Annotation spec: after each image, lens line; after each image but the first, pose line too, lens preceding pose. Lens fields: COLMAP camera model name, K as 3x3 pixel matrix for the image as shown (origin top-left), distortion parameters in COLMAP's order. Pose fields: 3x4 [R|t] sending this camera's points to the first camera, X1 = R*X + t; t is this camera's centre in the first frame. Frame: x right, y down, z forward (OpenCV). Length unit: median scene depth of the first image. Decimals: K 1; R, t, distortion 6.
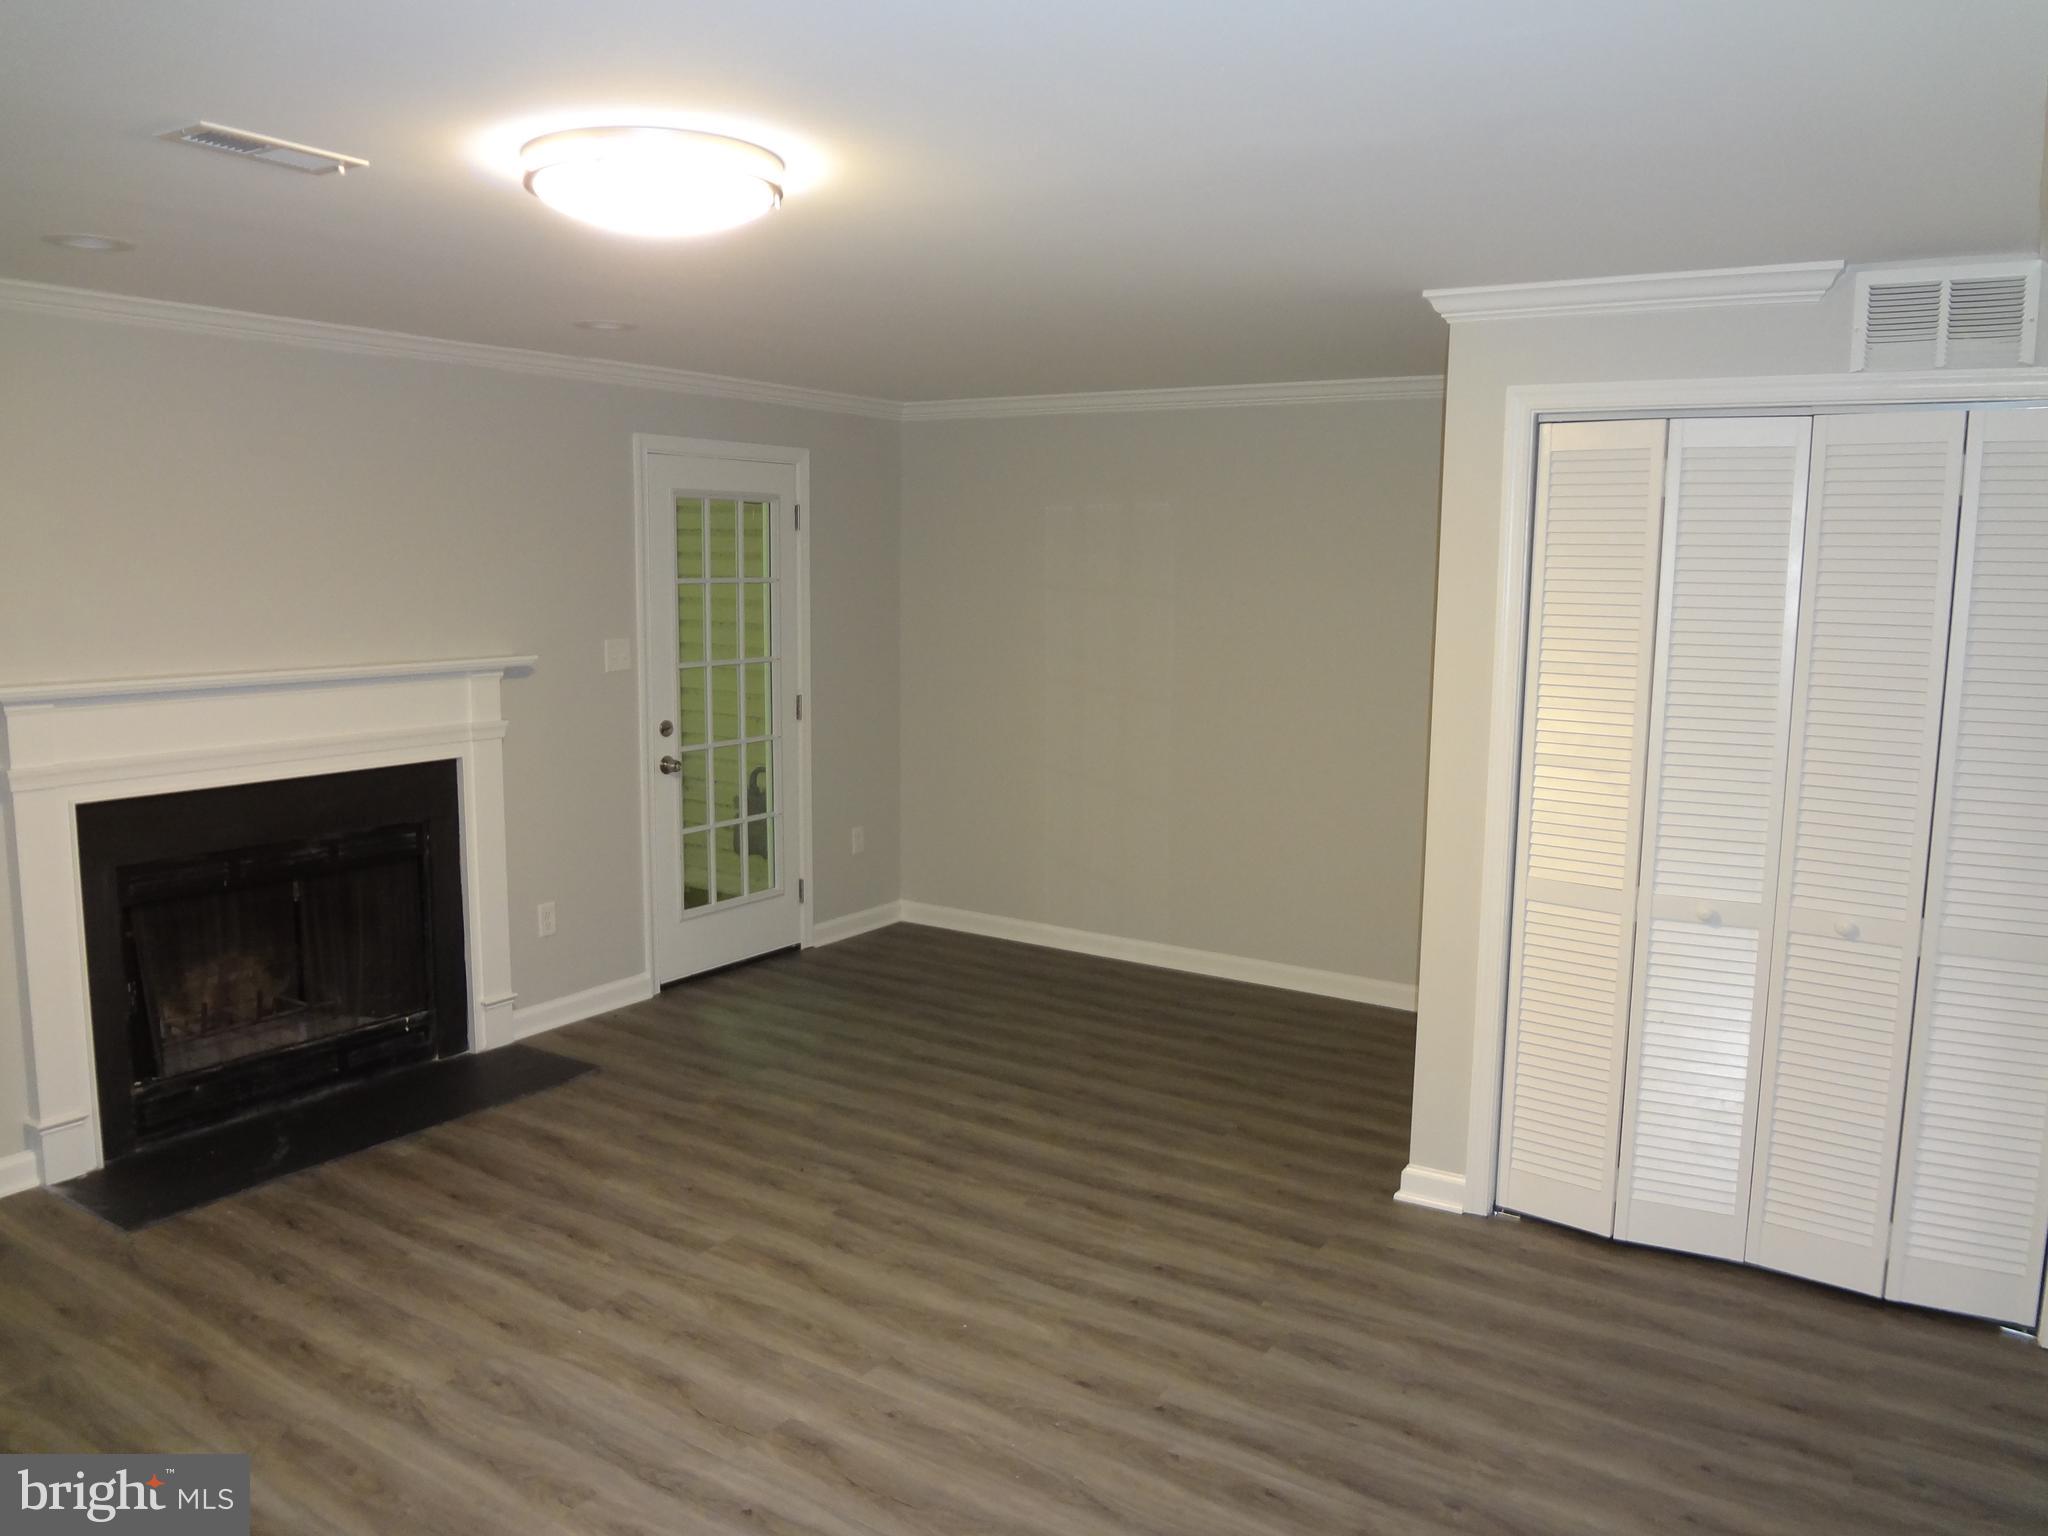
lens RADIAL K [[1519.1, 0, 1030.3], [0, 1519.1, 768.5], [0, 0, 1]] dist [-0.048068, 0.009794]
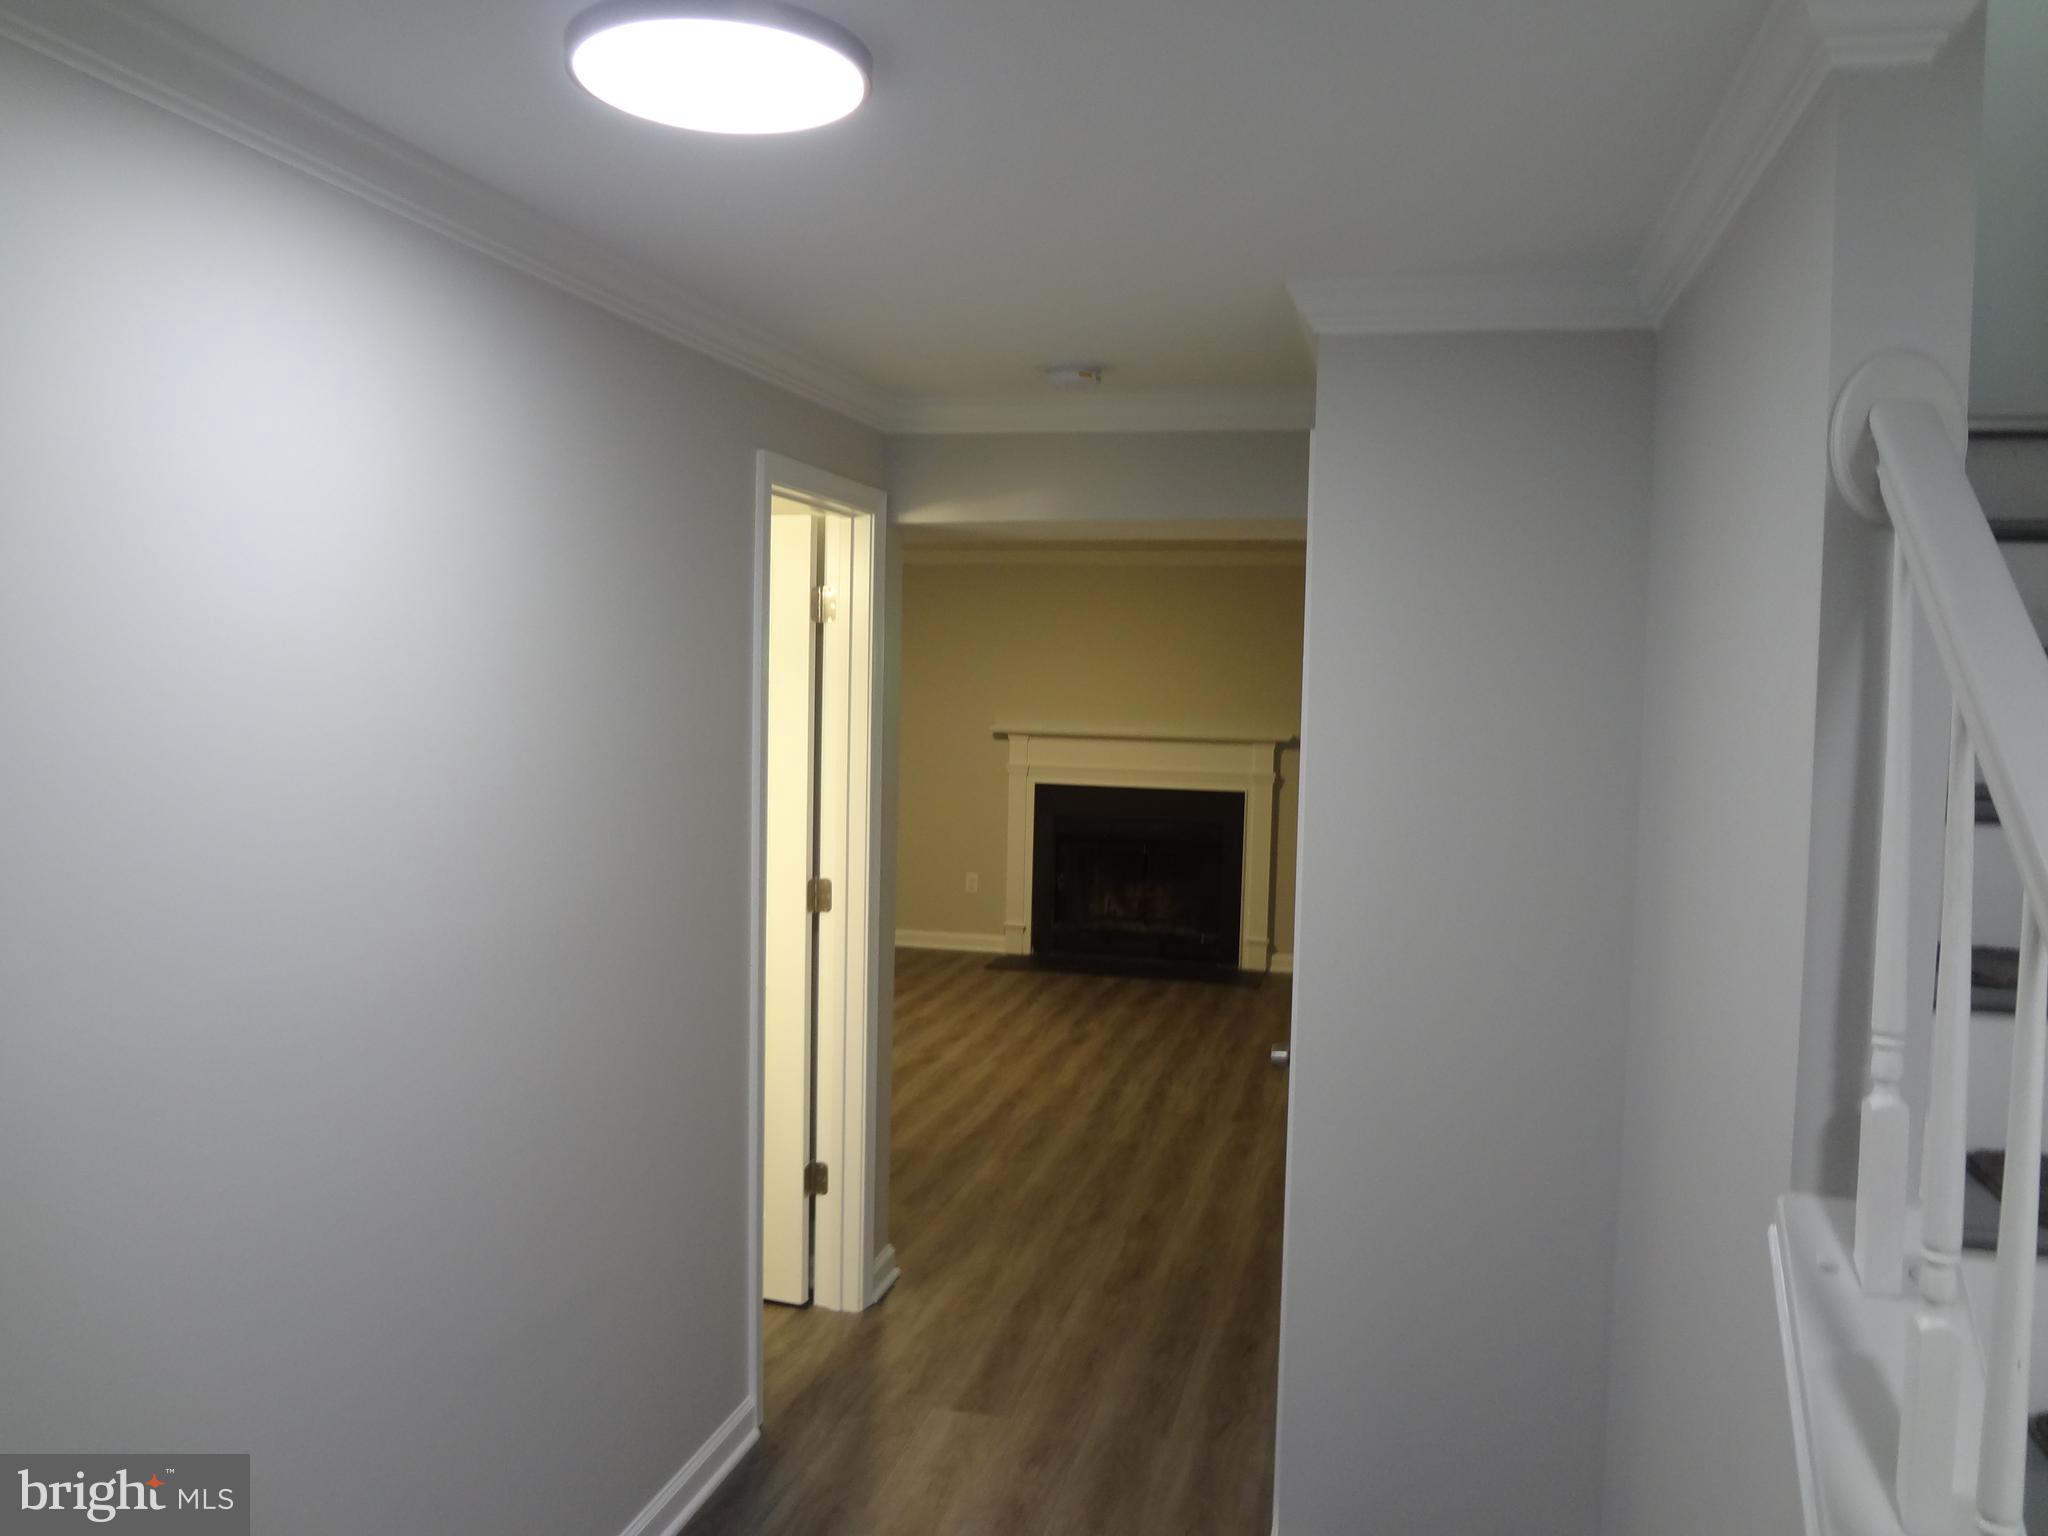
lens RADIAL K [[1519.1, 0, 1005.0], [0, 1519.1, 761.4], [0, 0, 1]] dist [-0.048068, 0.009794]
pose [[0.301462, 0.041164, -0.952589, 1.440244], [-0.146897, 0.989145, -0.003744, 0.006415], [0.942095, 0.141061, 0.304236, 0.269343]]
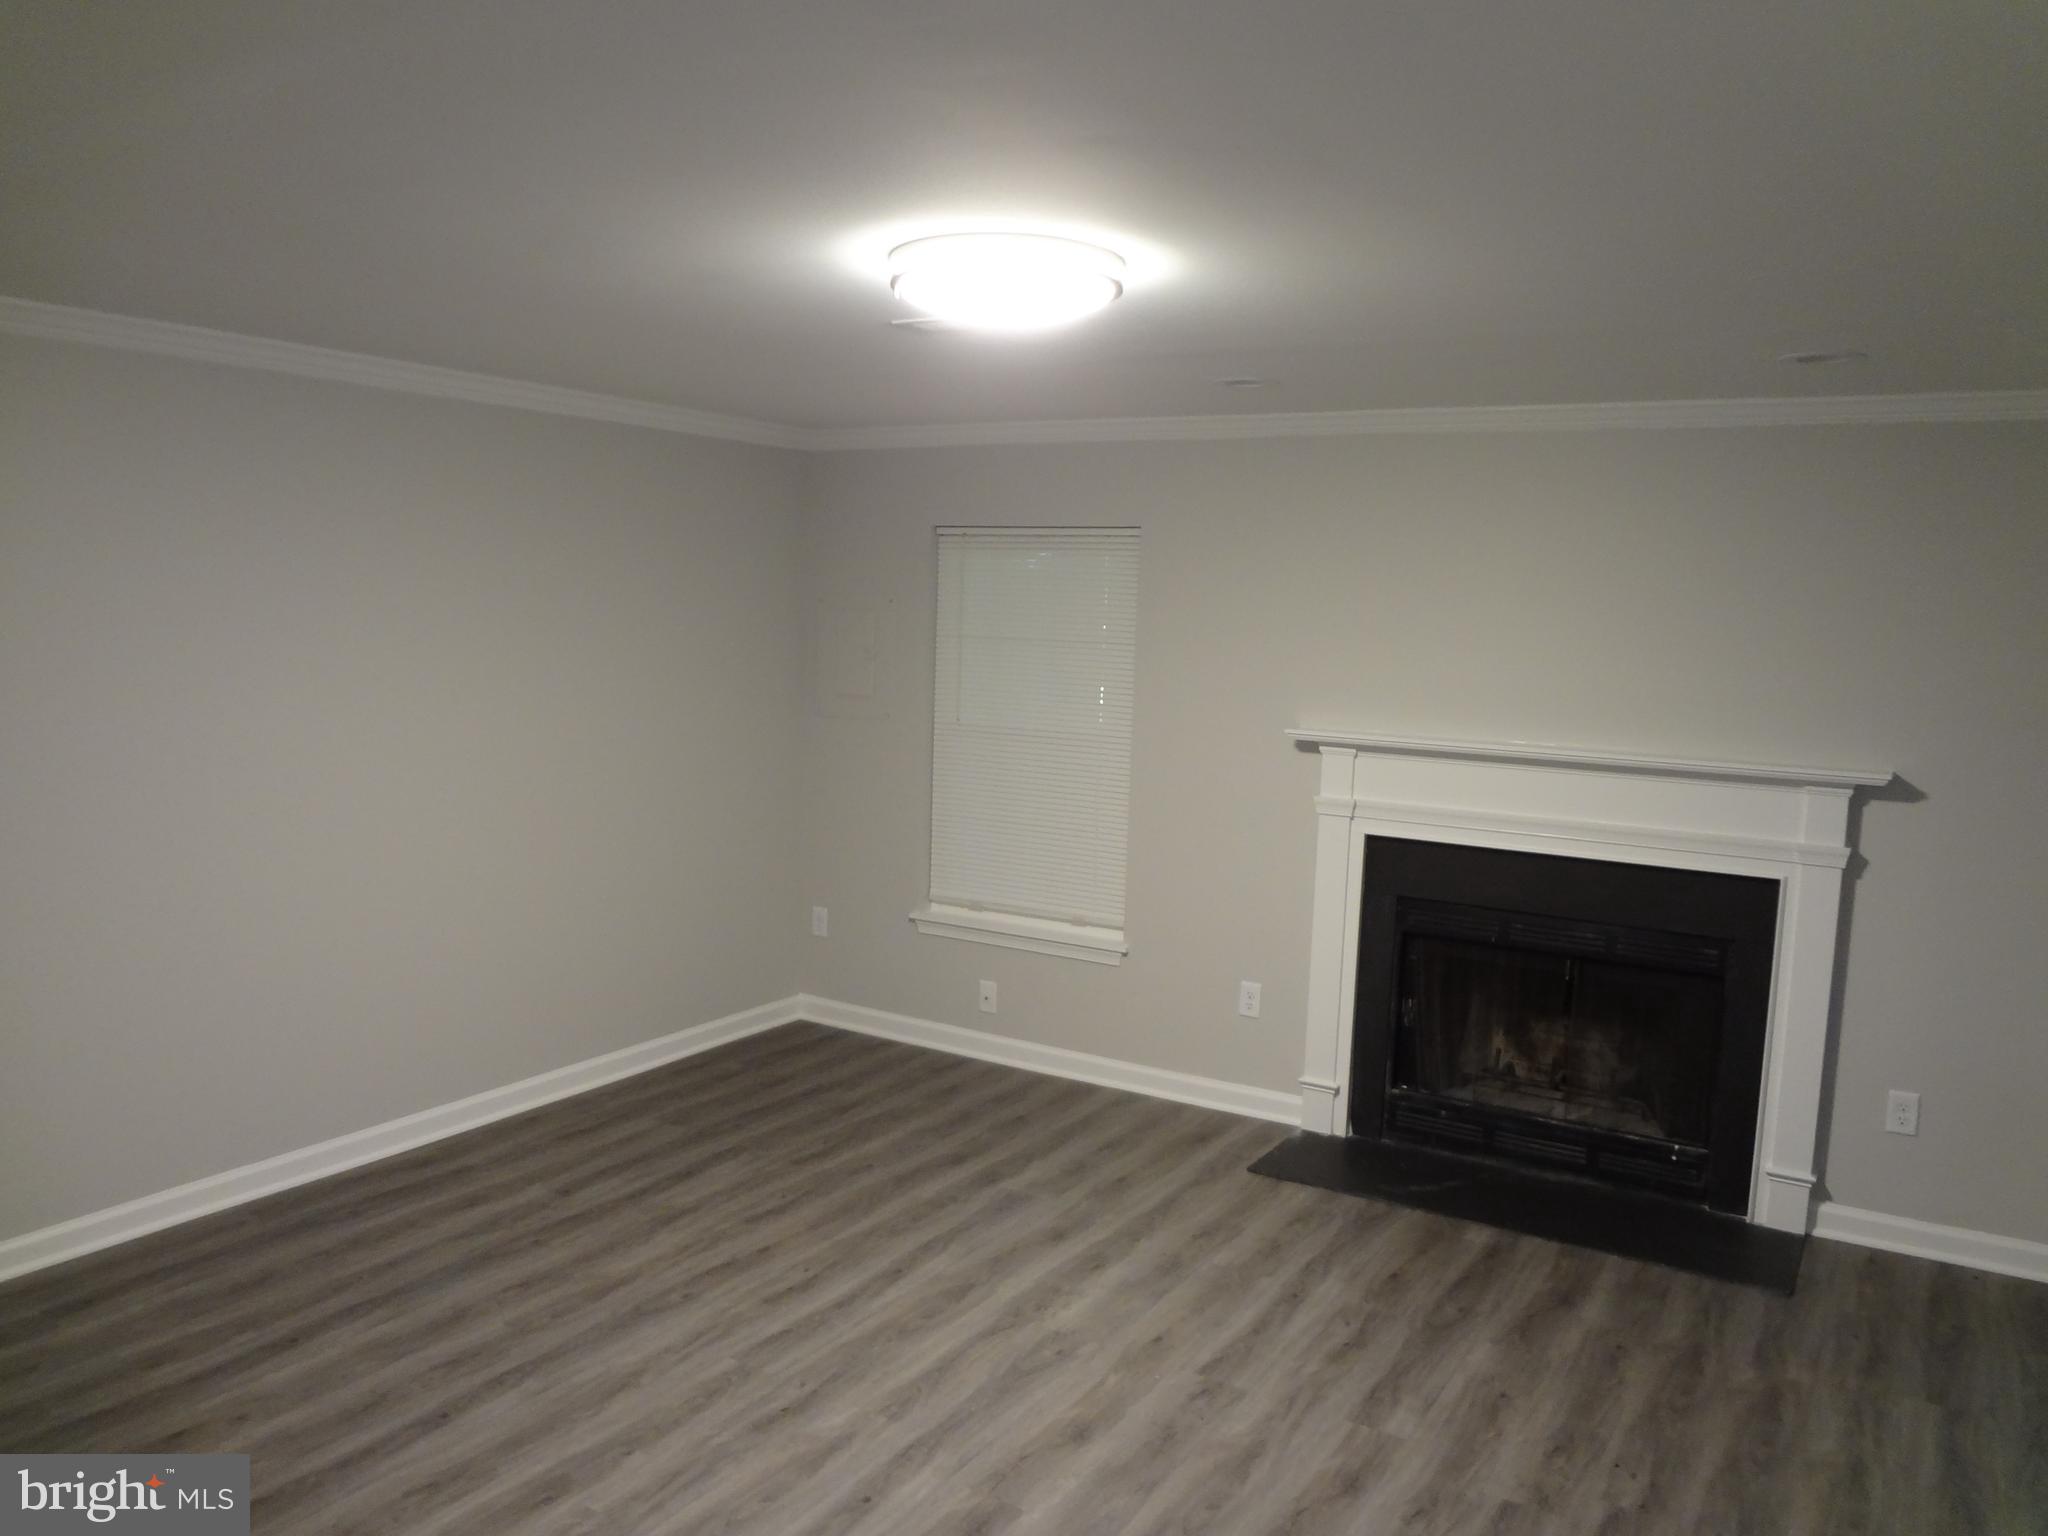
lens RADIAL K [[1519.1, 0, 1030.0], [0, 1519.1, 771.2], [0, 0, 1]] dist [-0.048068, 0.009794]
pose [[0.033821, 0.098109, -0.994601, 0.555028], [-0.170797, 0.981098, 0.090969, -0.089239], [0.984726, 0.166798, 0.049939, 0.647295]]
